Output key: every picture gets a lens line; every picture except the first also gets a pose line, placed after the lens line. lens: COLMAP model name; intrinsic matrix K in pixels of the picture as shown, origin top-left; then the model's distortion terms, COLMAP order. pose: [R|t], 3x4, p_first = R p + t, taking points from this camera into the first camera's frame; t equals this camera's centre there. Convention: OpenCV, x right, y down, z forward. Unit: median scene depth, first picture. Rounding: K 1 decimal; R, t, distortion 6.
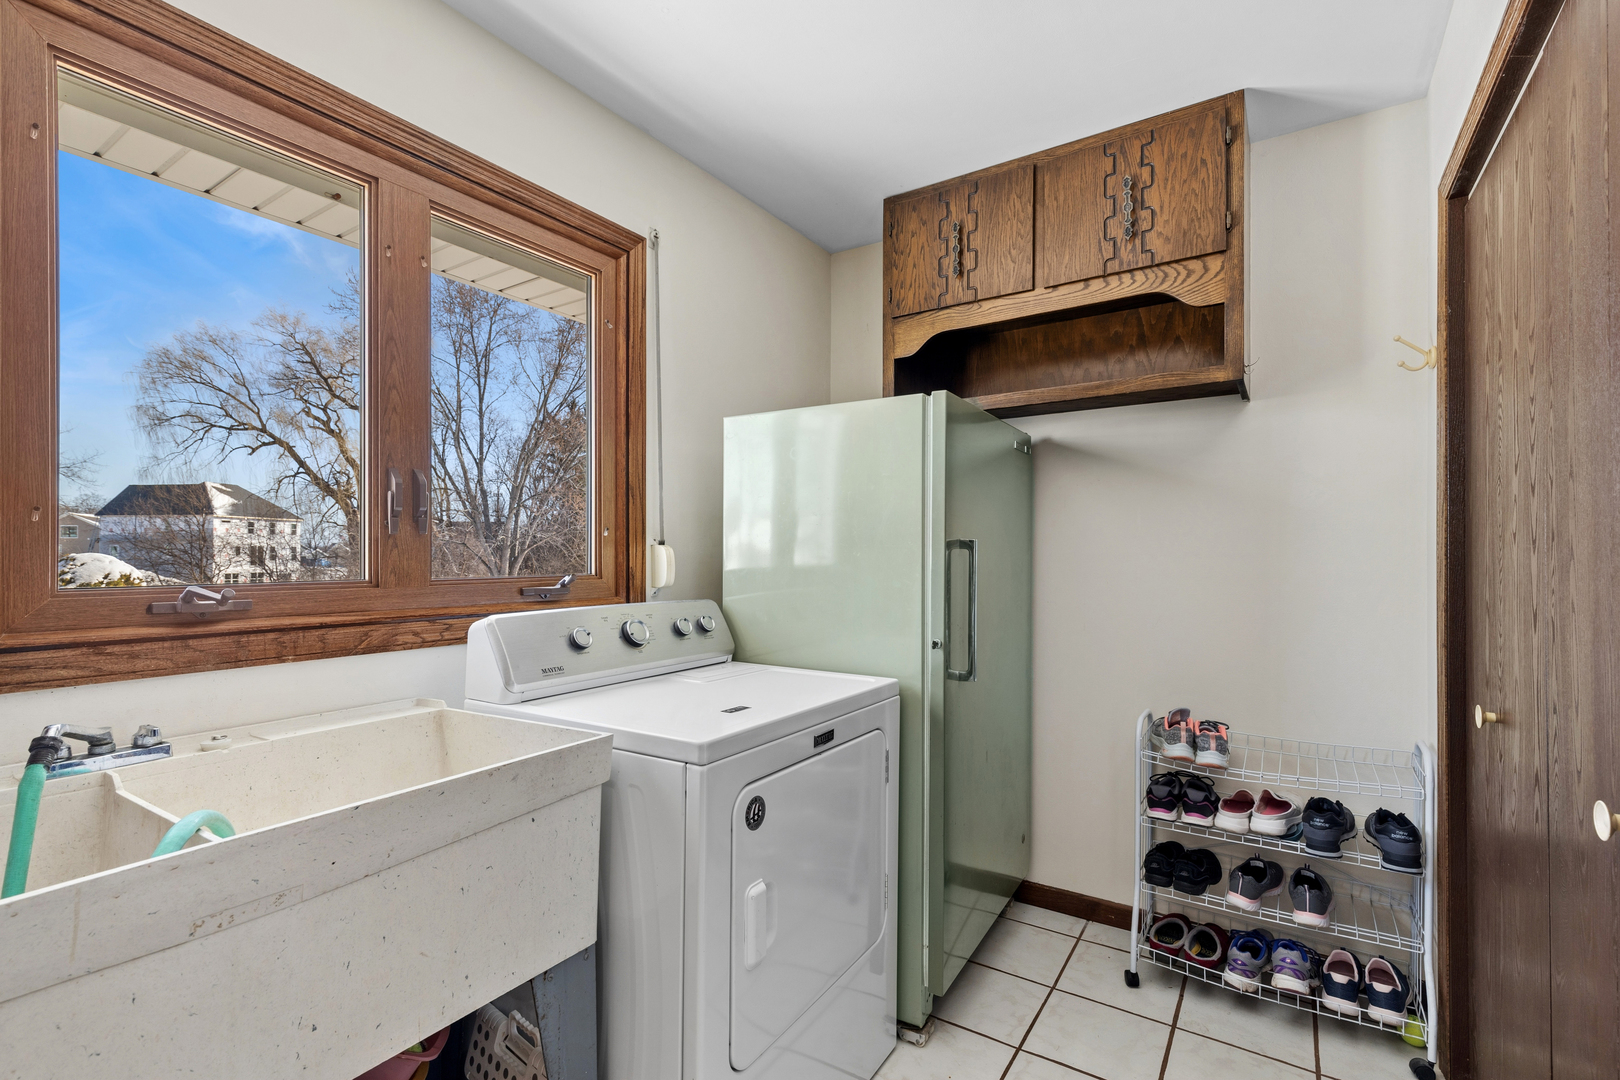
lens RADIAL K [[722.8, 0, 818.5], [0, 722.8, 551.2], [0, 0, 1]] dist [0.005474, -0.002024]
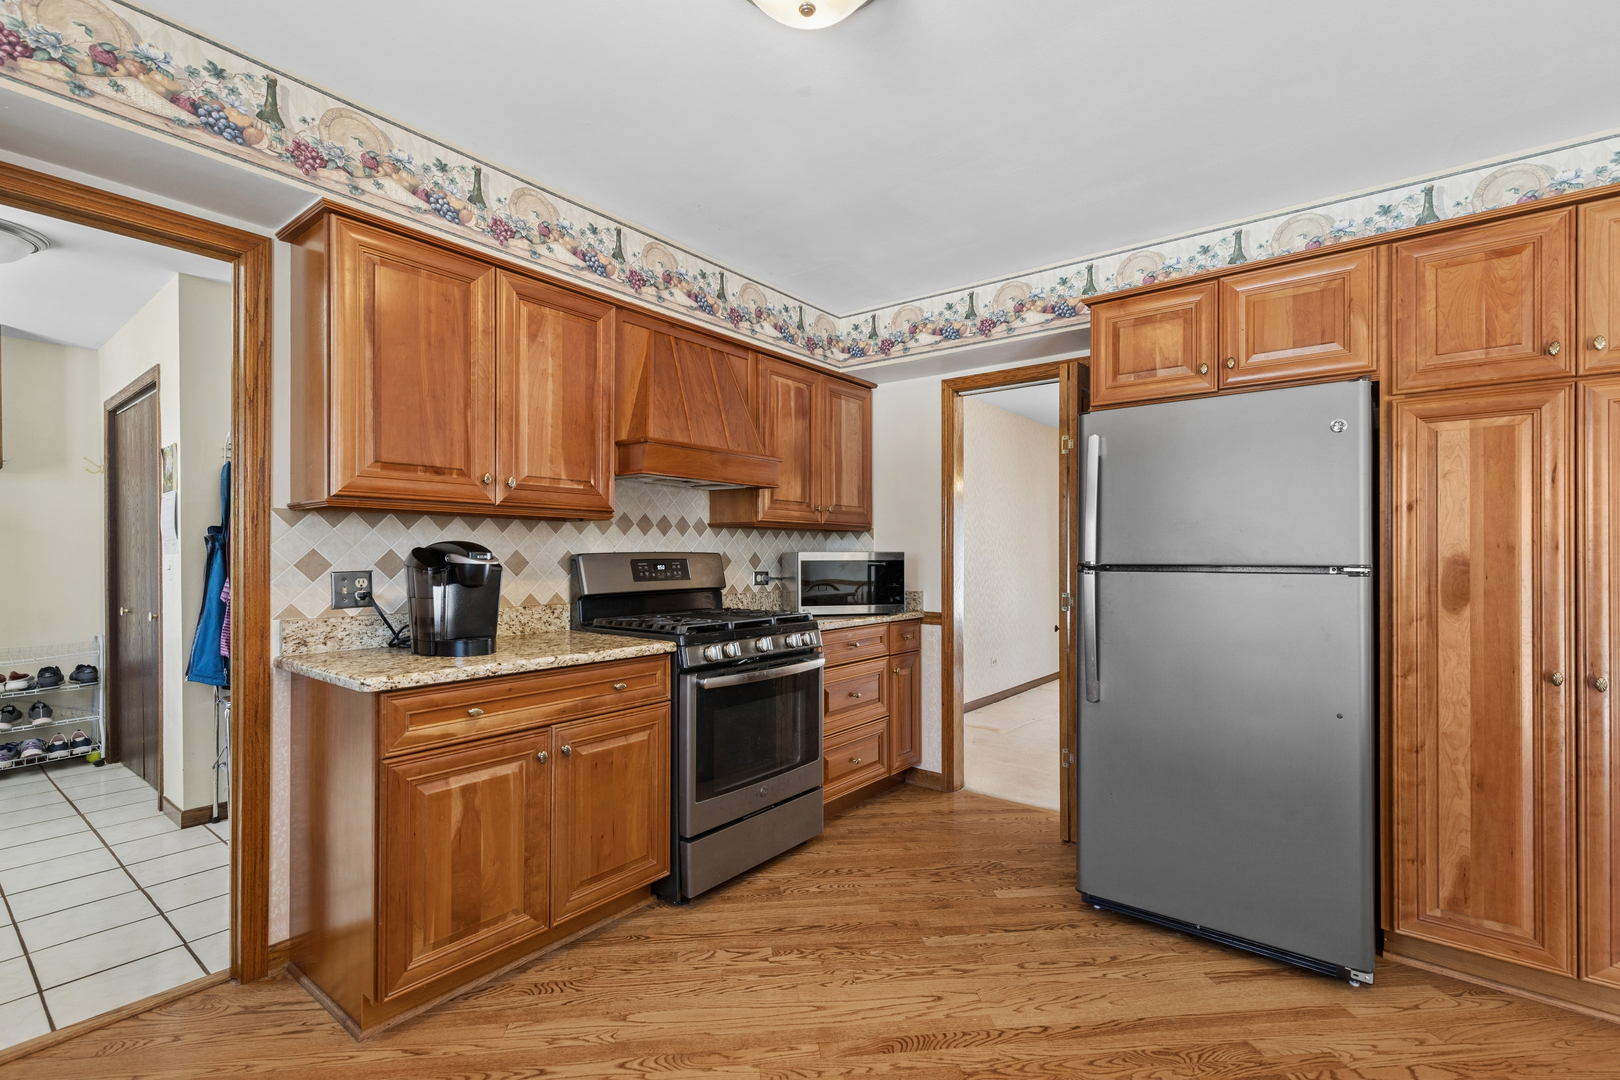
lens RADIAL K [[722.8, 0, 810.5], [0, 722.8, 554.0], [0, 0, 1]] dist [0.005474, -0.002024]
pose [[0.087039, 0.000815, 0.996205, -0.066773], [-0.000773, 0.999999, -0.000751, 0.000448], [-0.996205, -0.000704, 0.087040, -0.076834]]
